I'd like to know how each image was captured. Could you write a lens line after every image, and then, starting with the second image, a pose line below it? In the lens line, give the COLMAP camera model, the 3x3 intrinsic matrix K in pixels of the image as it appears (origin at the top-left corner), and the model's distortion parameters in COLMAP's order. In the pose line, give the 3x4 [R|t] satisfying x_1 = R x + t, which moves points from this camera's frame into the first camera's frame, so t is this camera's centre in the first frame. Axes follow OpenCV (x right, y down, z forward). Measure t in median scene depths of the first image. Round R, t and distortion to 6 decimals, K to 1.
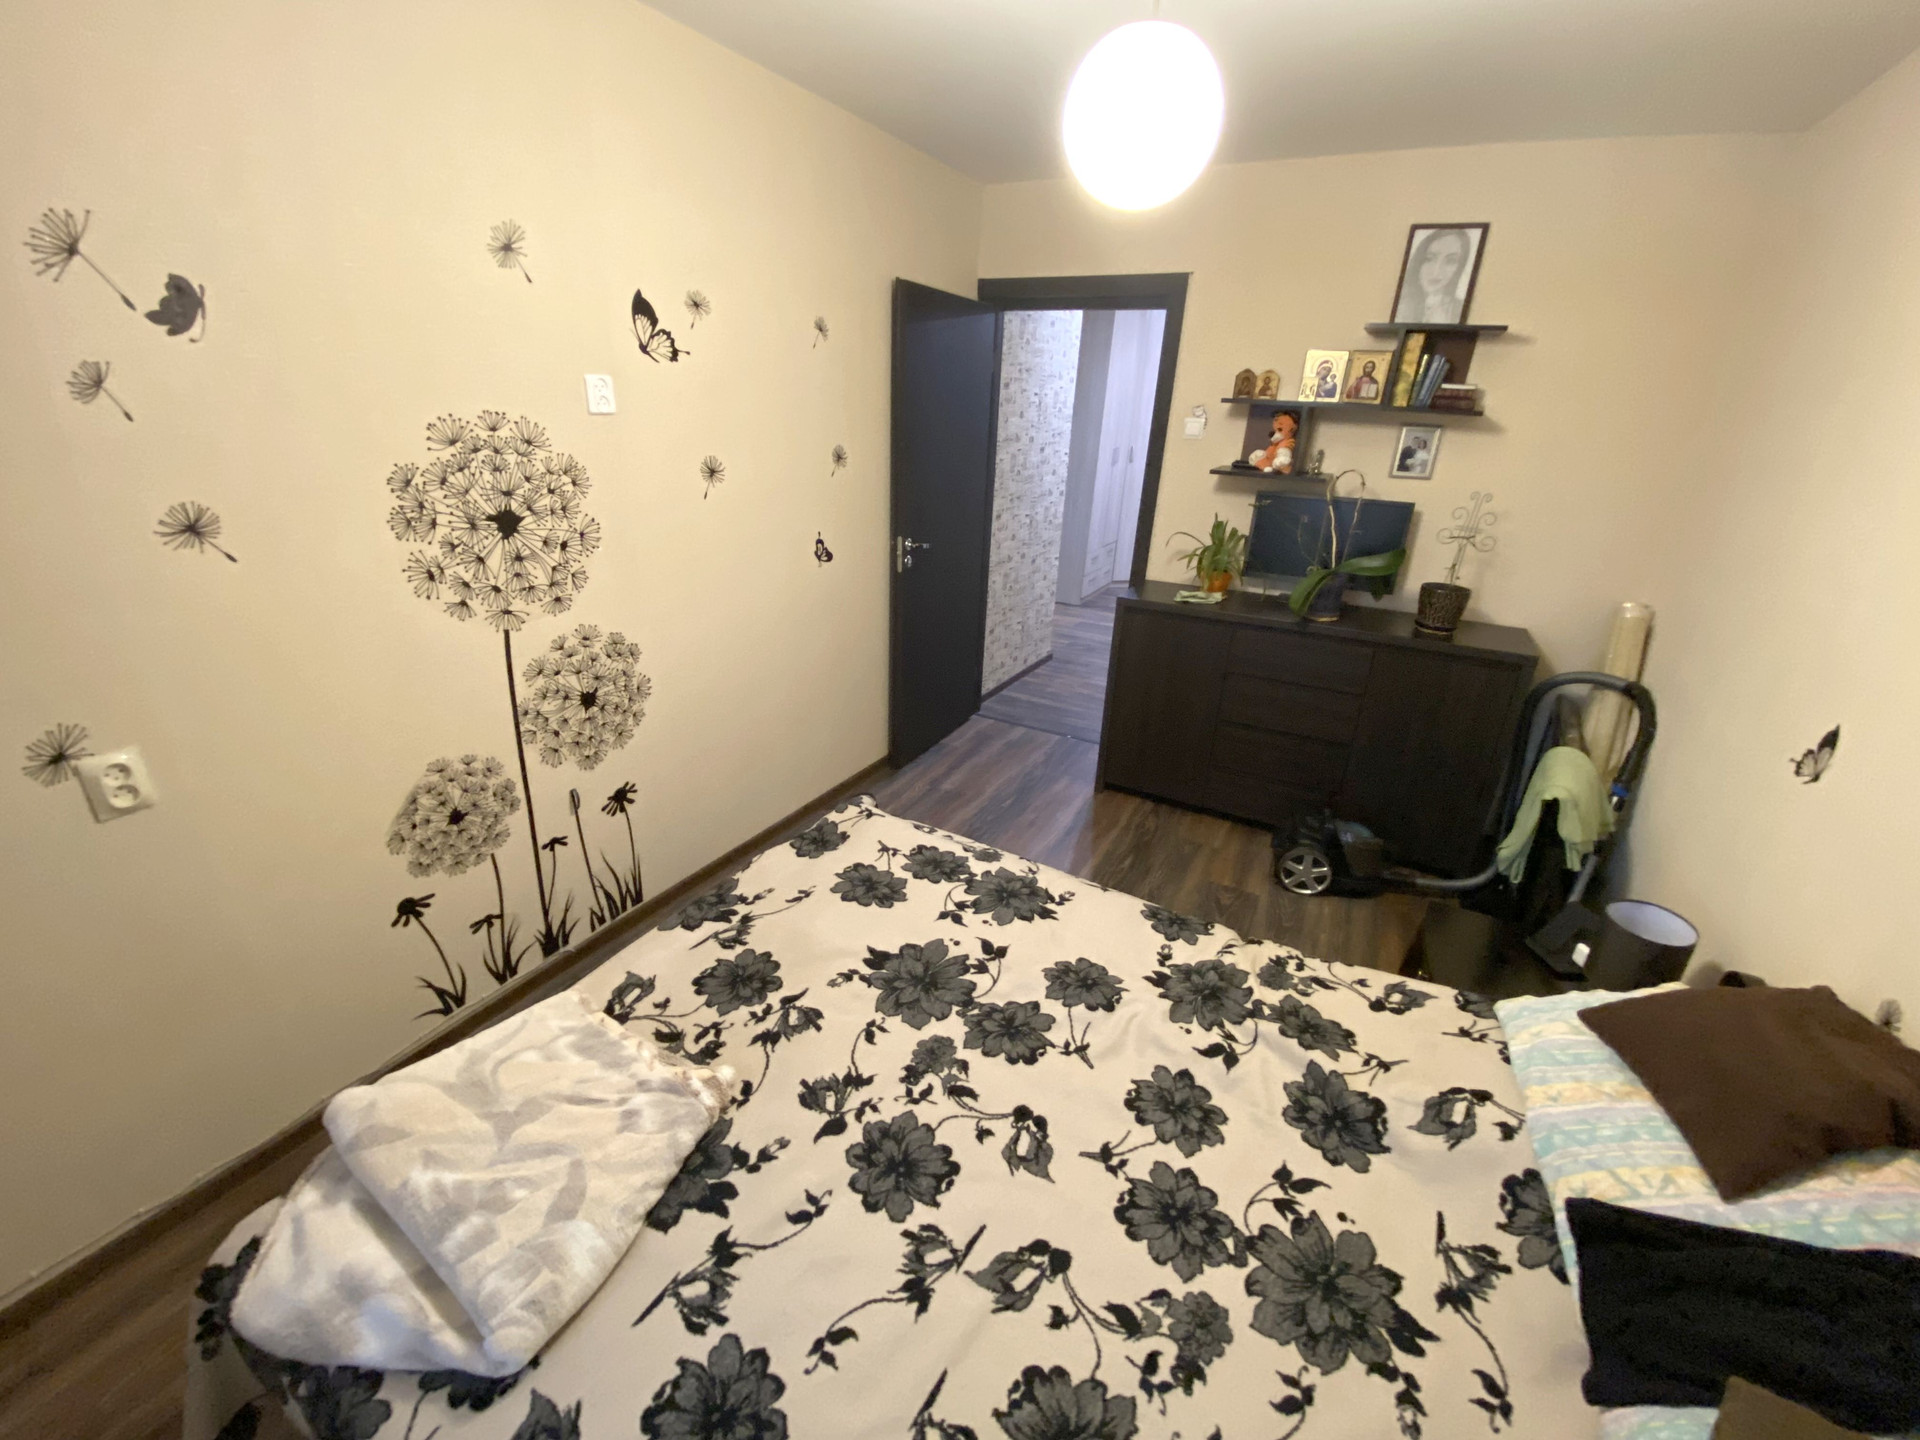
lens RADIAL K [[777.6, 0, 959.2], [0, 777.6, 712.0], [0, 0, 1]] dist [0.004531, -0.012867]
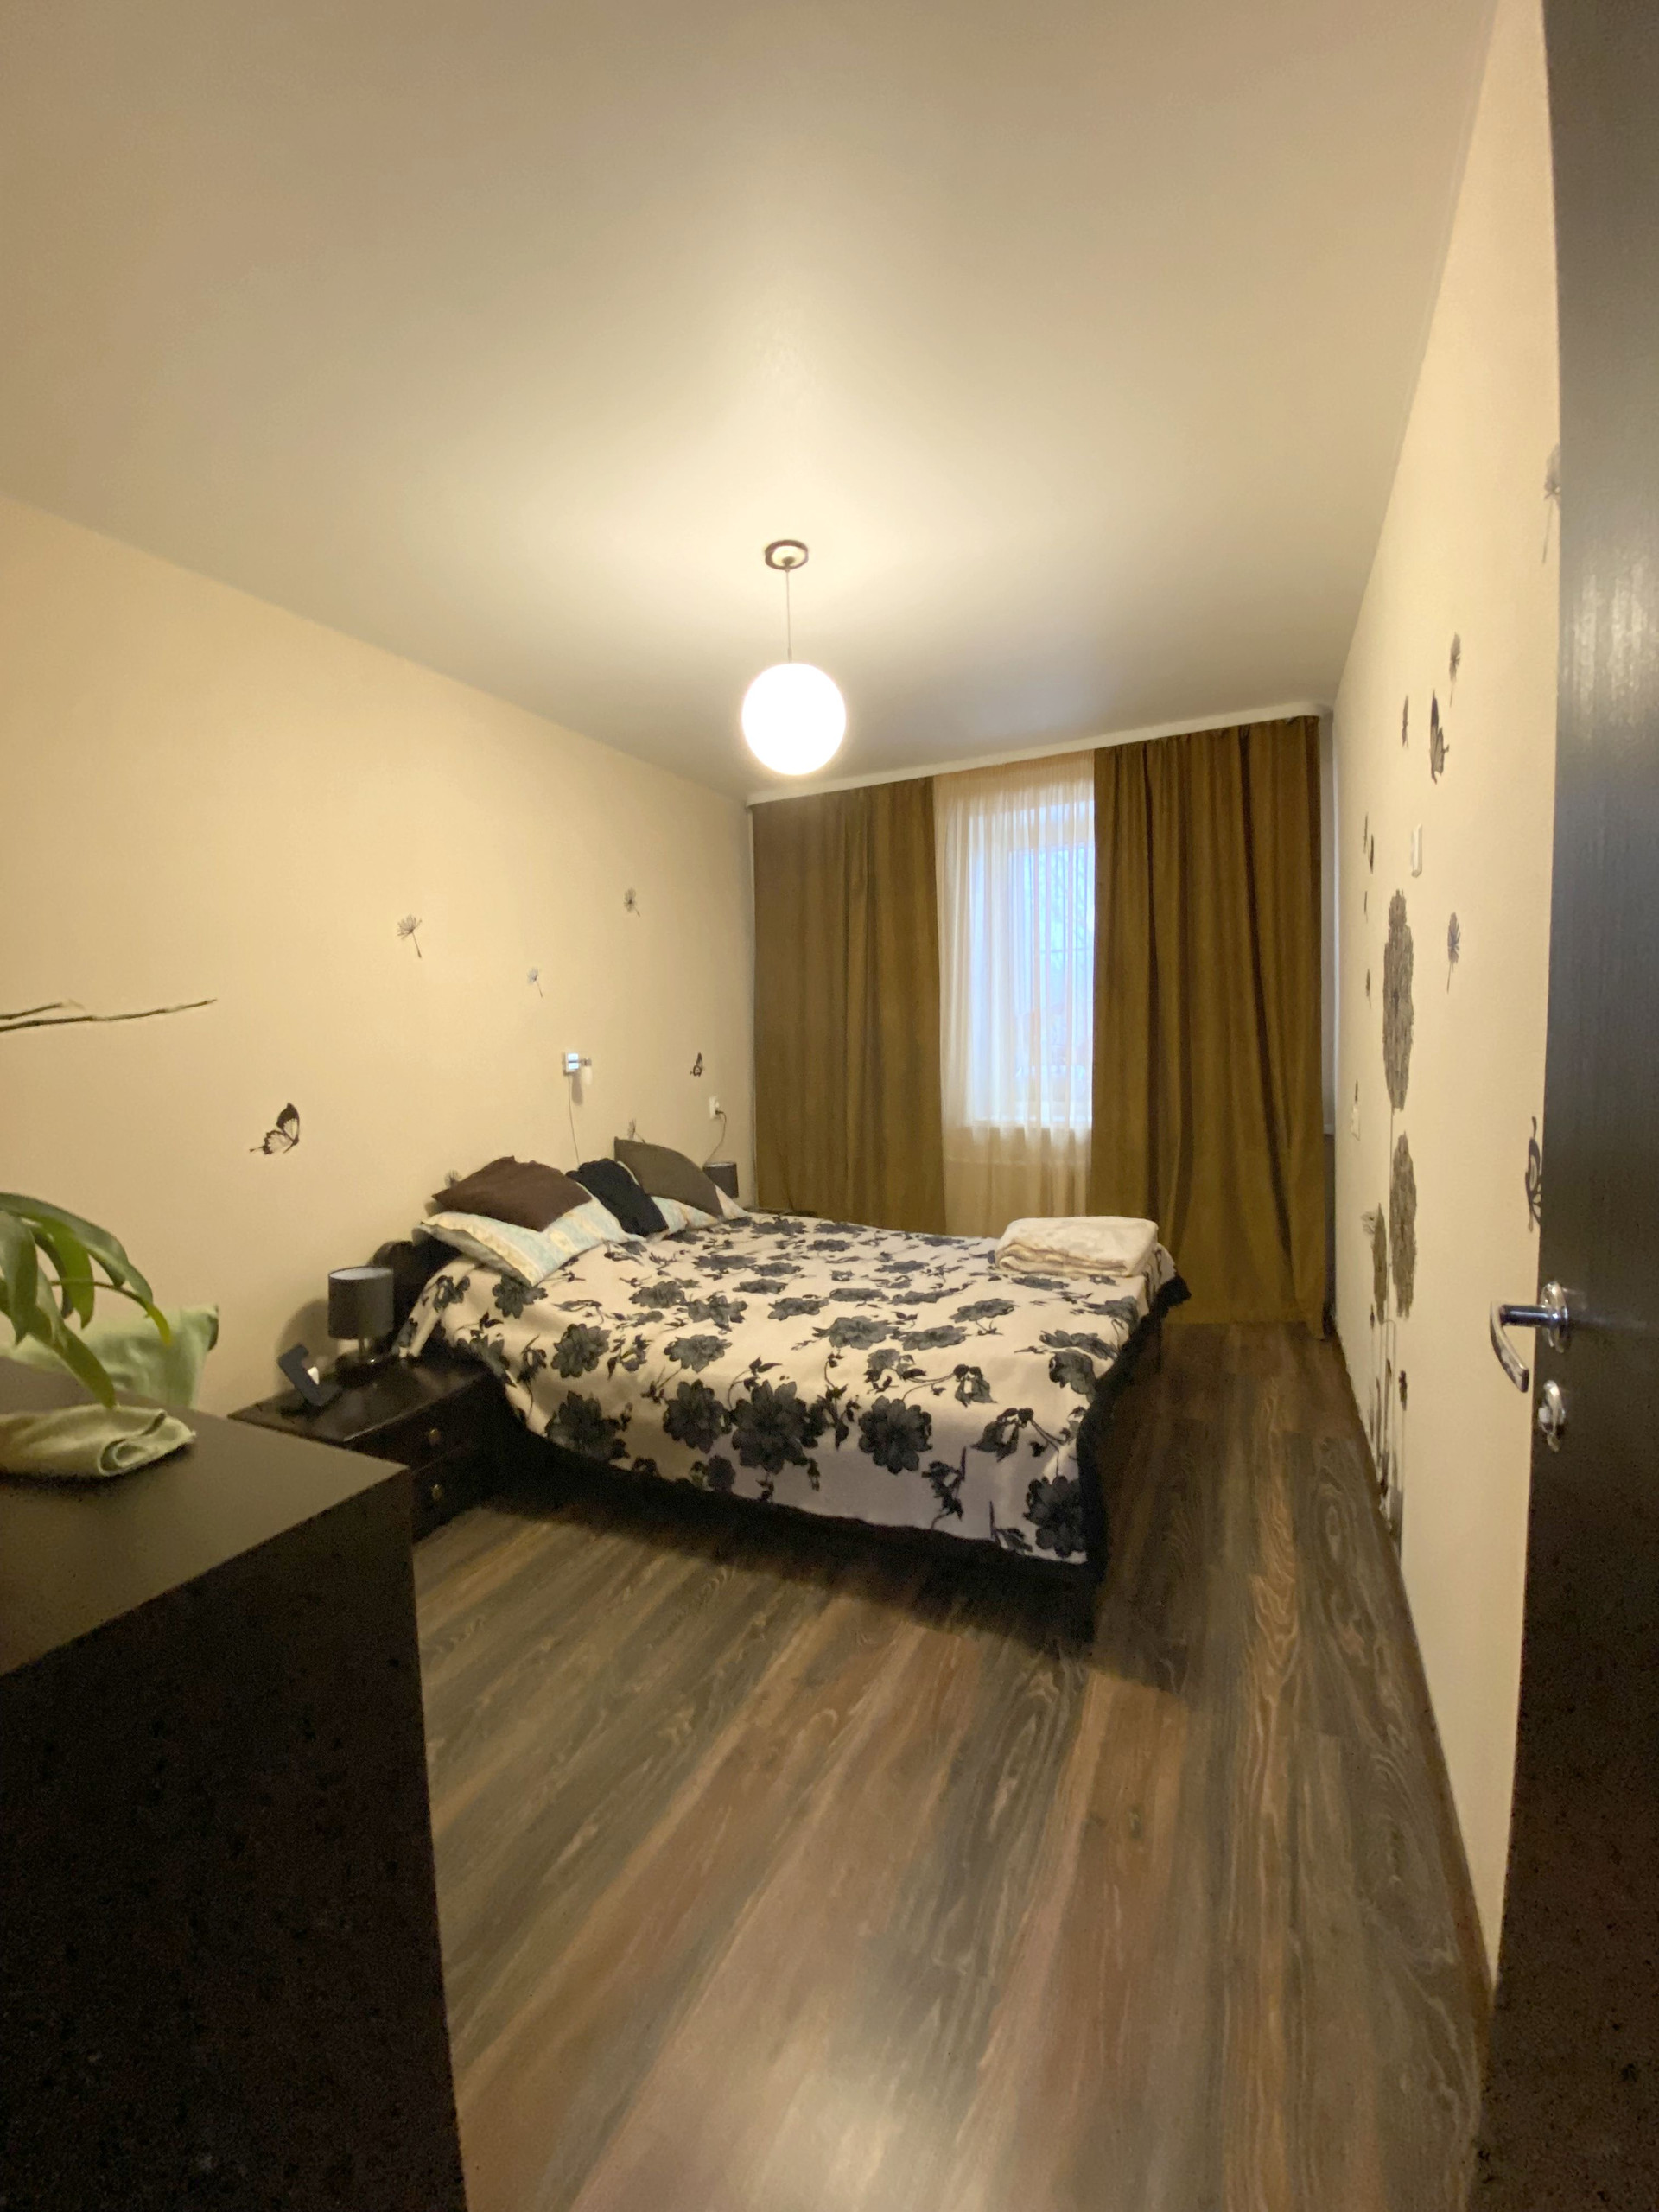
lens RADIAL K [[895.9, 0, 832.4], [0, 895.9, 1112.0], [0, 0, 1]] dist [0.004531, -0.012867]
pose [[-0.998438, 0.002094, -0.055823, 0.166289], [-0.022461, 0.899913, 0.435490, -0.563300], [0.051147, 0.436064, -0.898461, 1.993167]]
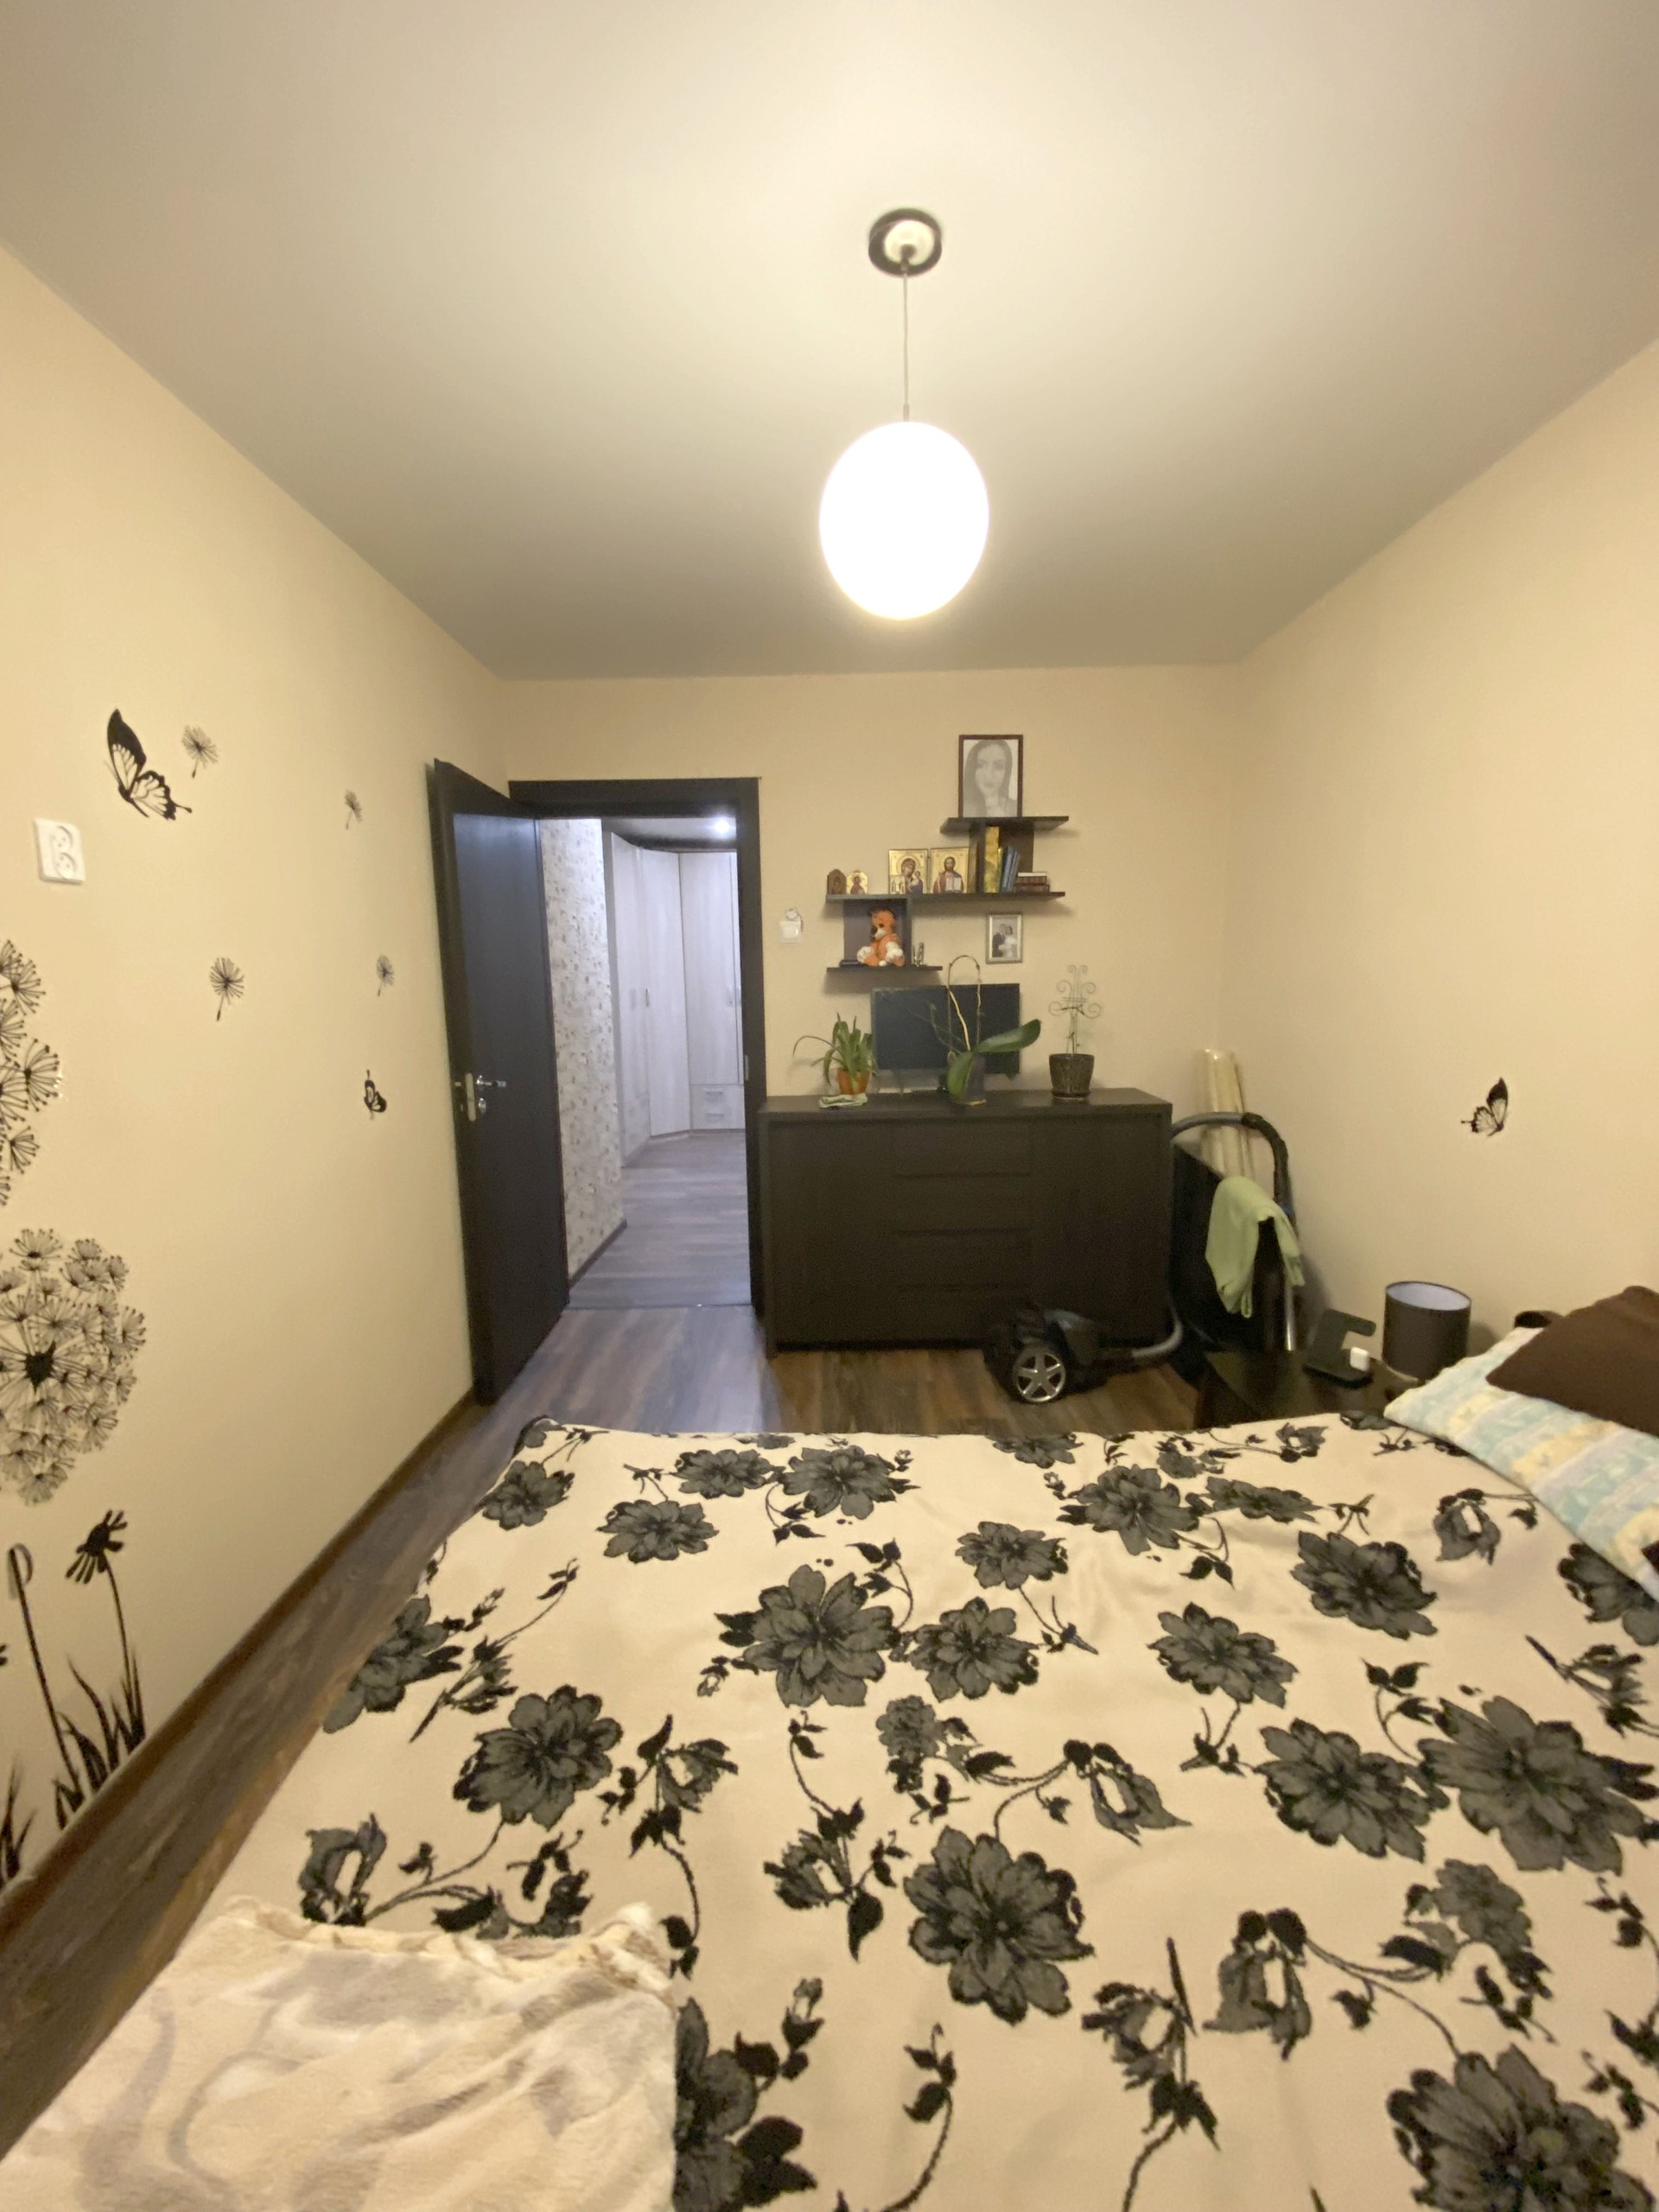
lens RADIAL K [[895.9, 0, 842.0], [0, 895.9, 1087.5], [0, 0, 1]] dist [0.004531, -0.012867]
pose [[0.879448, -0.115616, 0.461740, -0.284435], [0.222645, 0.957310, -0.184357, 0.043468], [-0.420714, 0.264936, 0.867645, 0.187329]]
